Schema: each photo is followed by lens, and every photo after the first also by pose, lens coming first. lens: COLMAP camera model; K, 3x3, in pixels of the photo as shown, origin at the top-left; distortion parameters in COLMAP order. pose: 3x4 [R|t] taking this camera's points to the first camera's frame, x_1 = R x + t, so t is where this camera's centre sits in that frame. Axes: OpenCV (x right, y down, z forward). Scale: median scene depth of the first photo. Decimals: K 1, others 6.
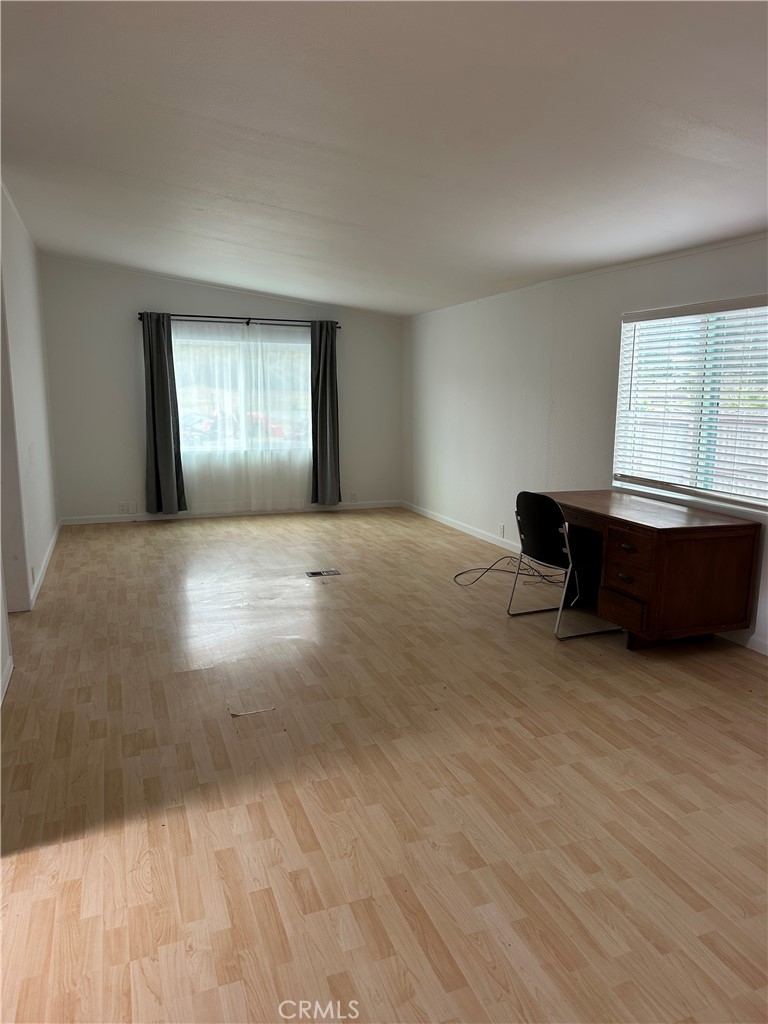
lens RADIAL K [[728.0, 0, 384.0], [0, 728.0, 512.0], [0, 0, 1]] dist [0.121422, -0.172553]
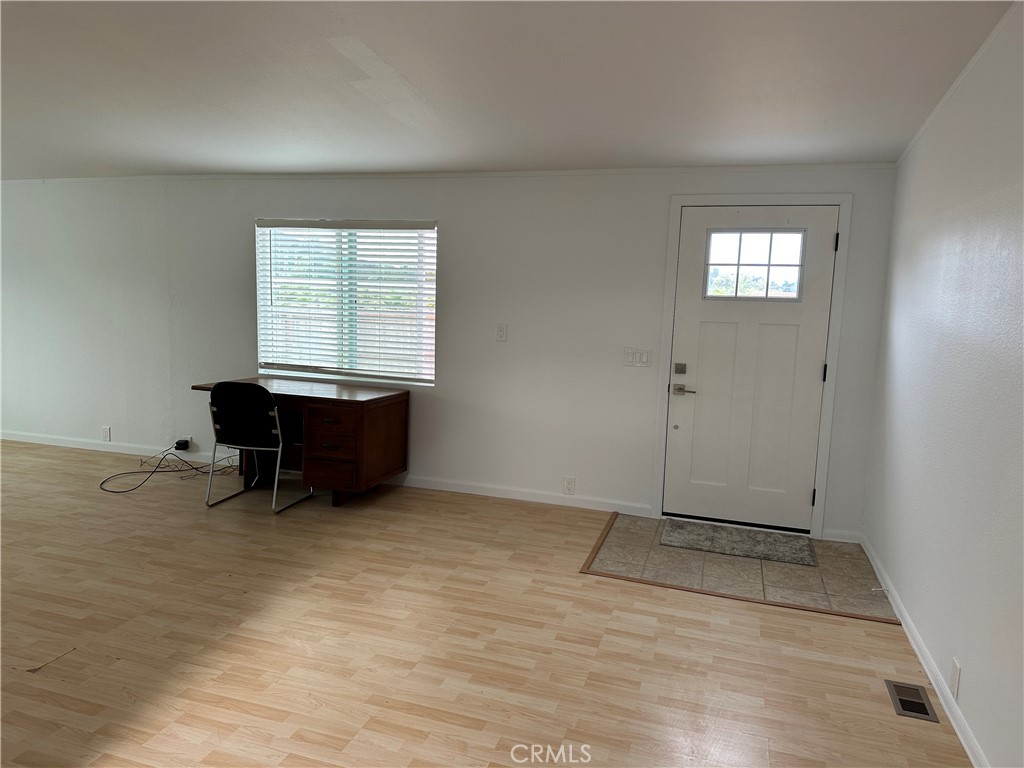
lens RADIAL K [[728.0, 0, 512.0], [0, 728.0, 384.0], [0, 0, 1]] dist [0.121422, -0.172553]
pose [[0.620037, -0.082930, 0.780177, -0.394250], [0.105980, 0.994137, 0.021447, -0.004728], [-0.777381, 0.069385, 0.625191, 0.027057]]
